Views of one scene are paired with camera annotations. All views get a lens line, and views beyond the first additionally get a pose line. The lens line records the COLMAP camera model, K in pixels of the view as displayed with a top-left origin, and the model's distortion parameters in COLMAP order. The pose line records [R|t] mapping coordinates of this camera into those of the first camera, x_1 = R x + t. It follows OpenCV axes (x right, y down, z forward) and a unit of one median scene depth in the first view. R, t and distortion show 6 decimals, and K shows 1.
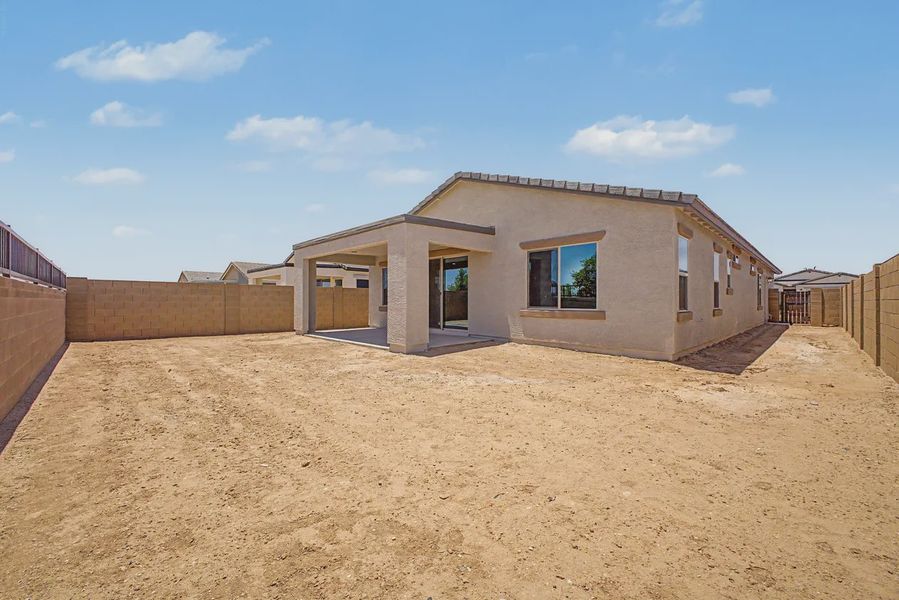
lens RADIAL K [[352.5, 0, 449.5], [0, 352.5, 300.0], [0, 0, 1]] dist [-0.000021, 0.000006]
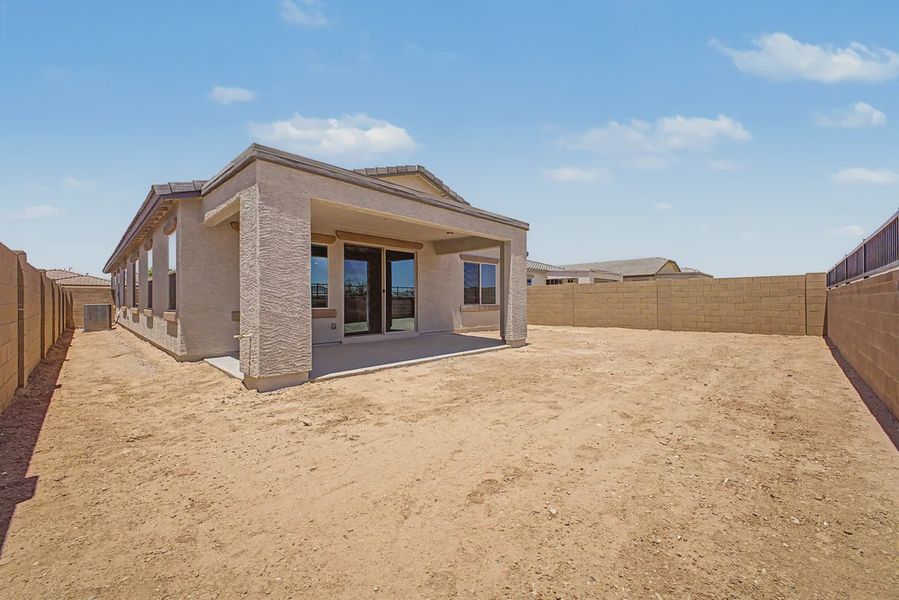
lens RADIAL K [[352.5, 0, 449.5], [0, 352.5, 300.0], [0, 0, 1]] dist [-0.000021, 0.000006]
pose [[-0.052309, 0.000432, 0.998631, -0.917622], [-0.000738, 1.000000, -0.000471, 0.004435], [-0.998631, -0.000761, -0.052308, 0.949084]]
